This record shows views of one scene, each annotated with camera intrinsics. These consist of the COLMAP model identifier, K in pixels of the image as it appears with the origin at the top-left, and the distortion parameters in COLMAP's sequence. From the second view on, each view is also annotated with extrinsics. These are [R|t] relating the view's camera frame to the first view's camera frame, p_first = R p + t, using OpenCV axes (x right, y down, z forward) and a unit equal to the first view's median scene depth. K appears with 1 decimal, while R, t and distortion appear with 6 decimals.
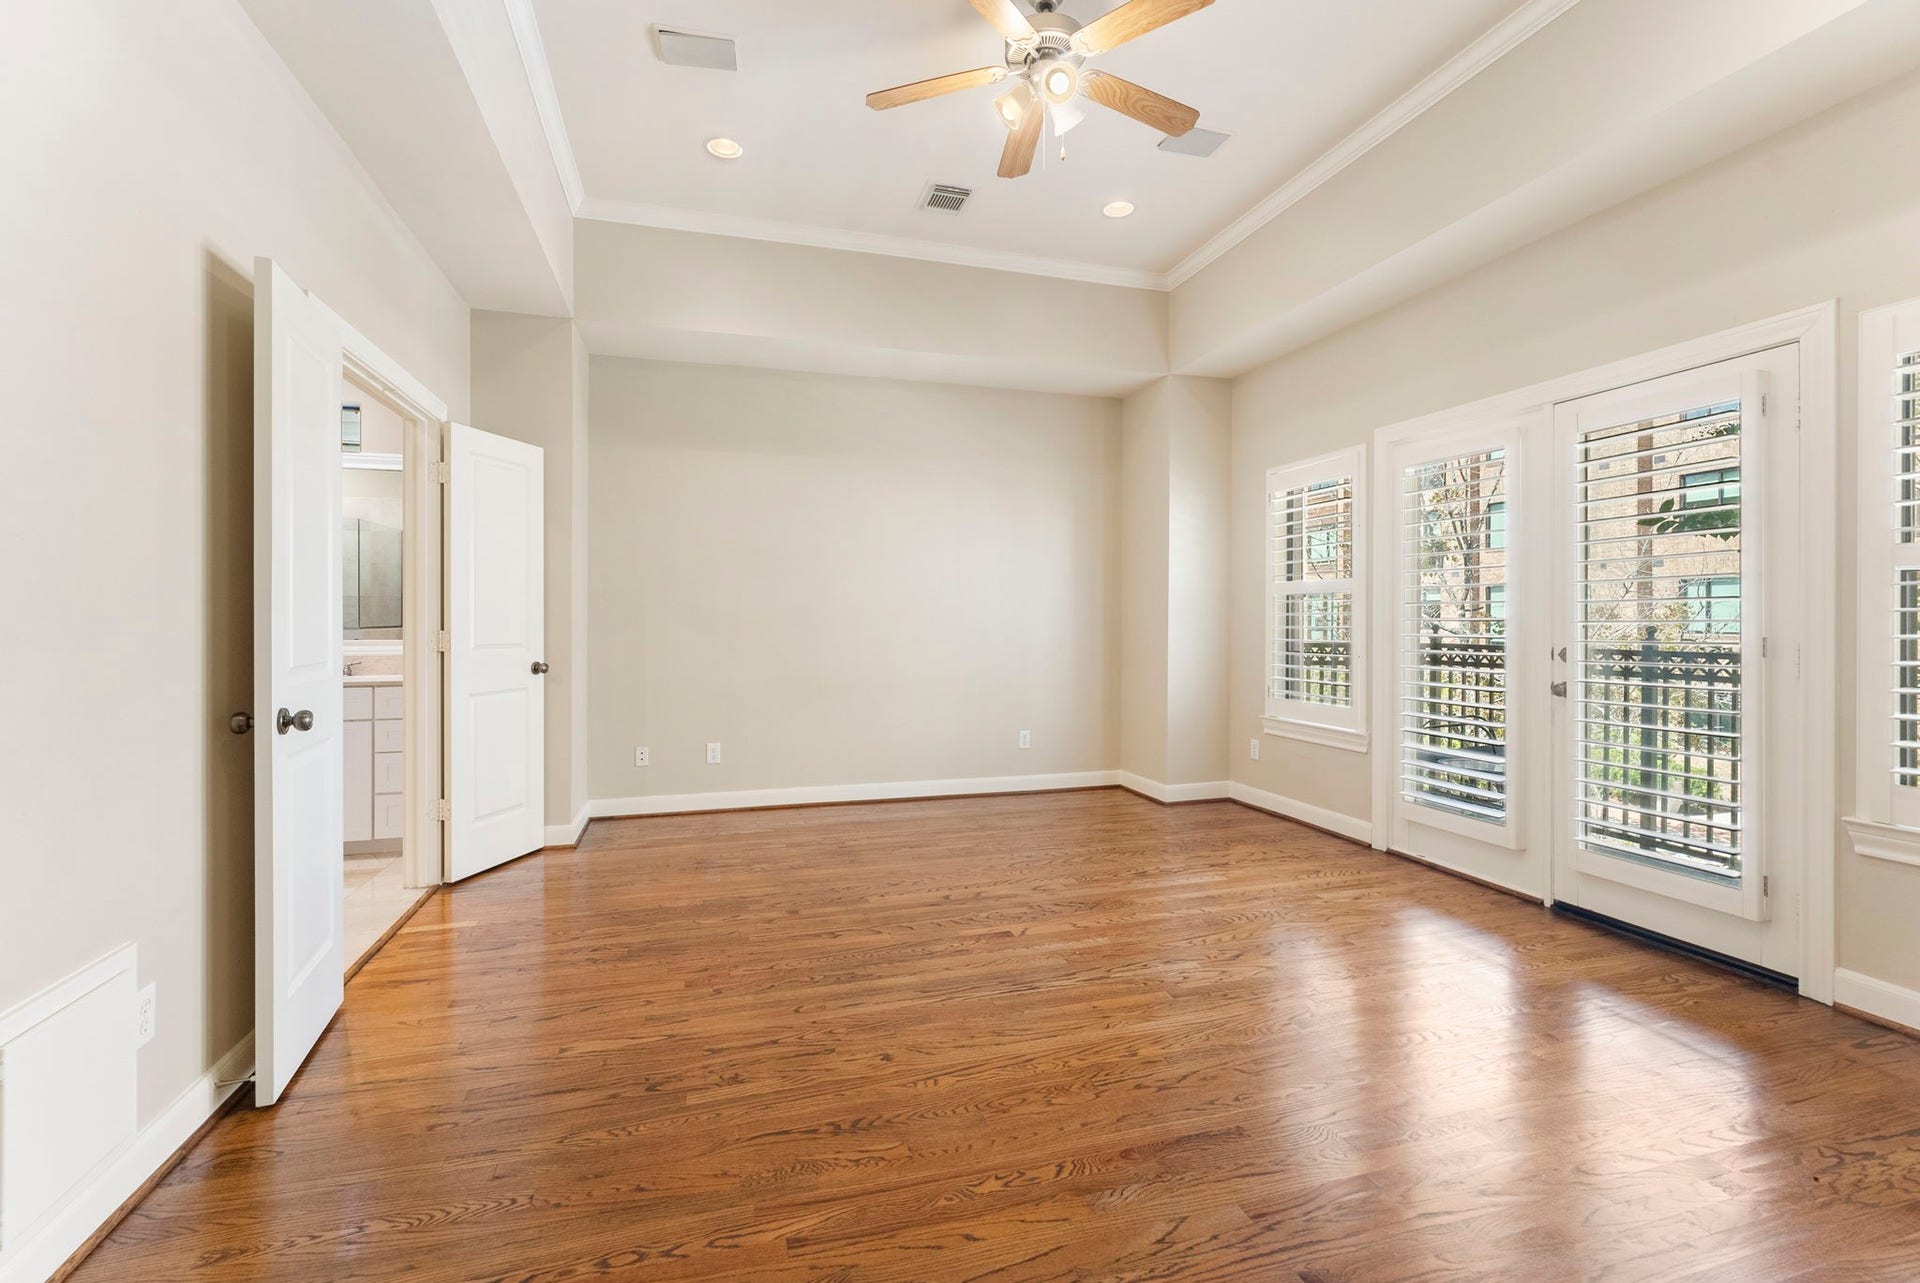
lens RADIAL K [[837.6, 0, 962.4], [0, 837.6, 626.0], [0, 0, 1]] dist [0.000077, -0.000087]
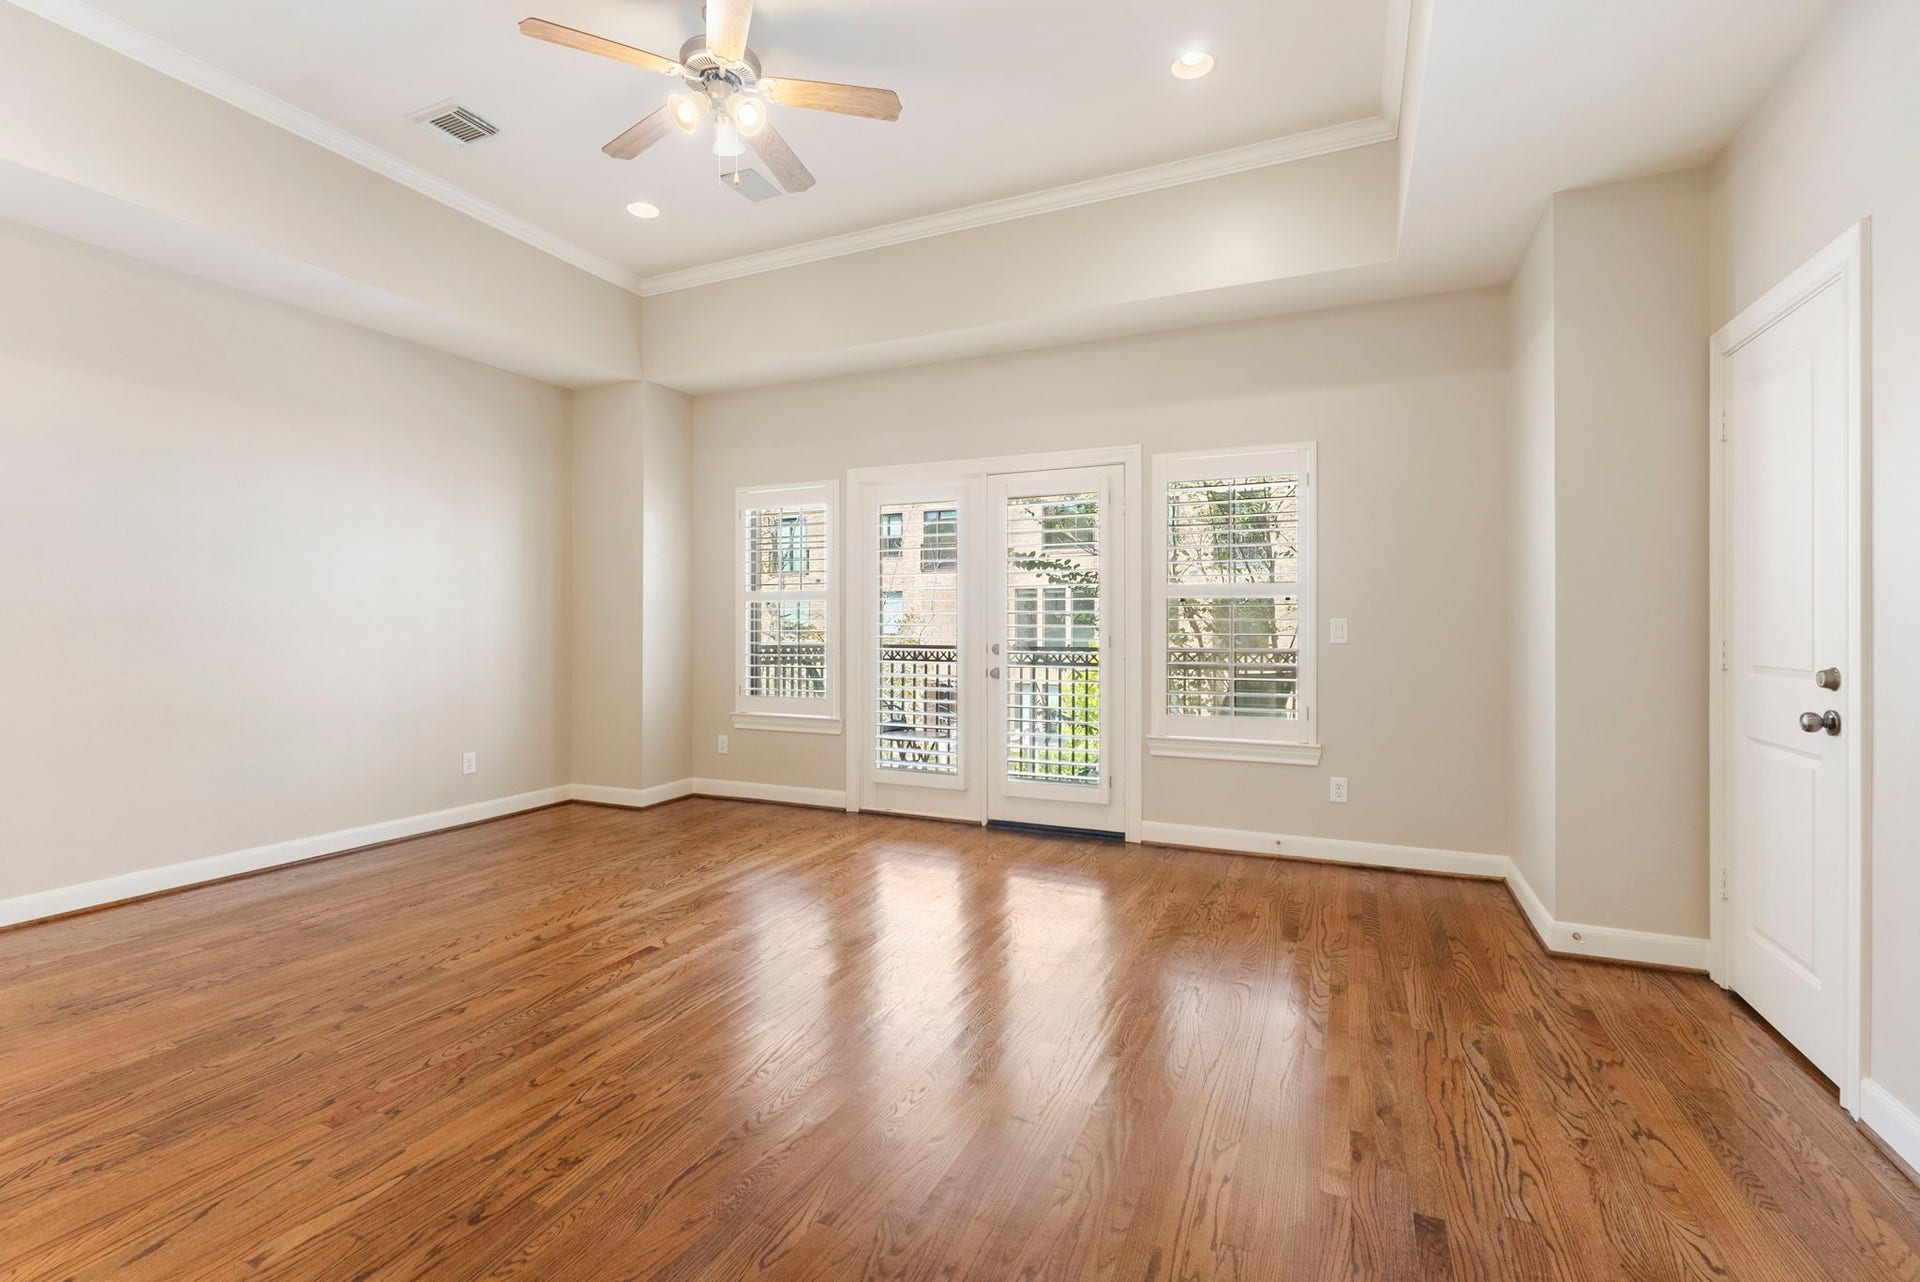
lens RADIAL K [[843.1, 0, 948.0], [0, 843.1, 633.4], [0, 0, 1]] dist [0.001026, -0.000318]
pose [[0.666106, -0.007900, 0.745816, -0.278614], [0.005658, 0.999969, 0.005538, -0.000829], [-0.745836, 0.000531, 0.666129, 0.058224]]
